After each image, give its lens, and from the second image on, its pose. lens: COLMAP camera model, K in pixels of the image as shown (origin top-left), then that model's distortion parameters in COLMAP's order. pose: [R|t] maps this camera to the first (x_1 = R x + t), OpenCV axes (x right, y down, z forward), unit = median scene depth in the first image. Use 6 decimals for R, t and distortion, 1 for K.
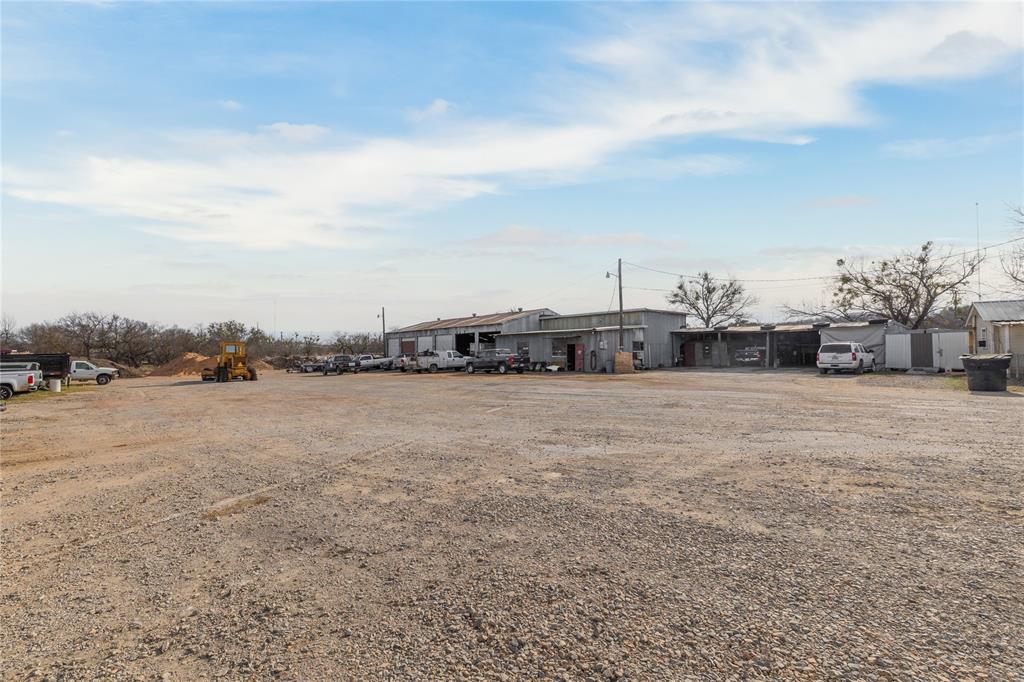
lens RADIAL K [[455.1, 0, 512.0], [0, 455.1, 341.0], [0, 0, 1]] dist [-0.002497, -0.000566]
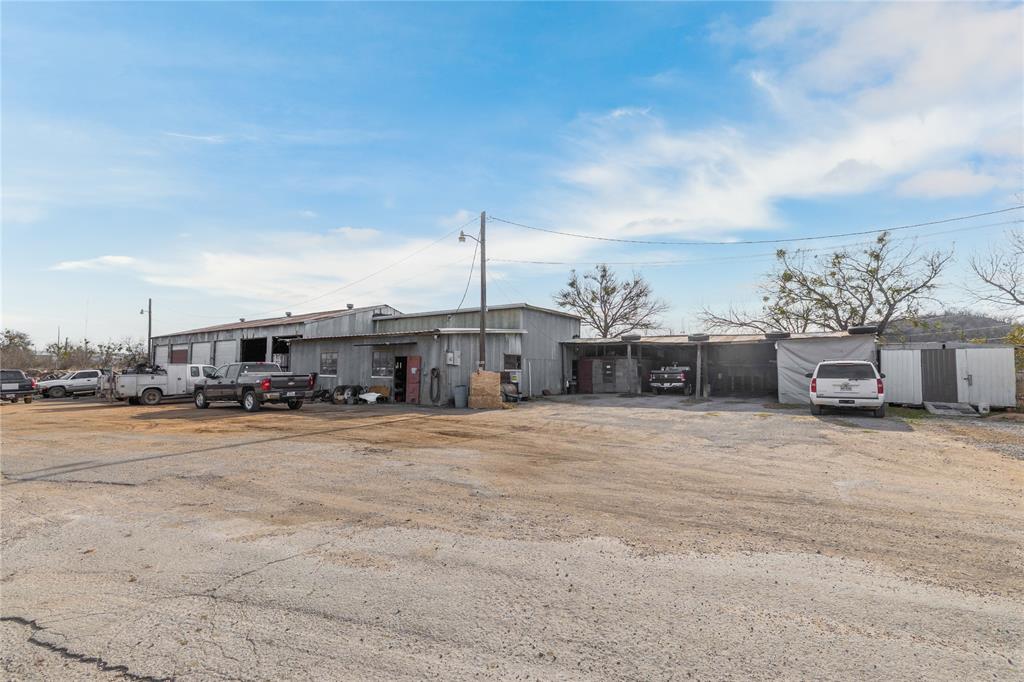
lens RADIAL K [[469.5, 0, 512.0], [0, 469.5, 341.0], [0, 0, 1]] dist [-0.001460, 0.000328]
pose [[0.968324, 0.030141, 0.247871, 0.110943], [-0.020899, 0.998988, -0.039830, 0.007647], [-0.248821, 0.033388, 0.967974, 0.358878]]
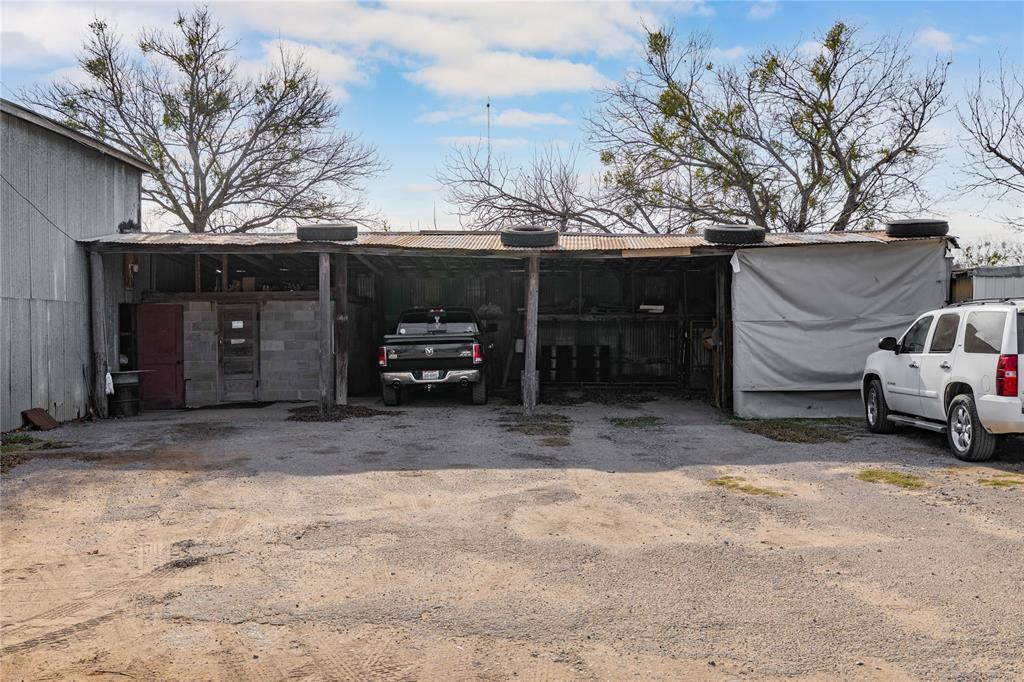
lens RADIAL K [[1019.1, 0, 512.0], [0, 1019.1, 341.0], [0, 0, 1]] dist [0.007177, -0.038839]
pose [[0.680583, -0.001726, 0.732669, 0.161090], [-0.018172, 0.999650, 0.019235, 0.011648], [-0.732445, -0.026405, 0.680314, 0.595323]]
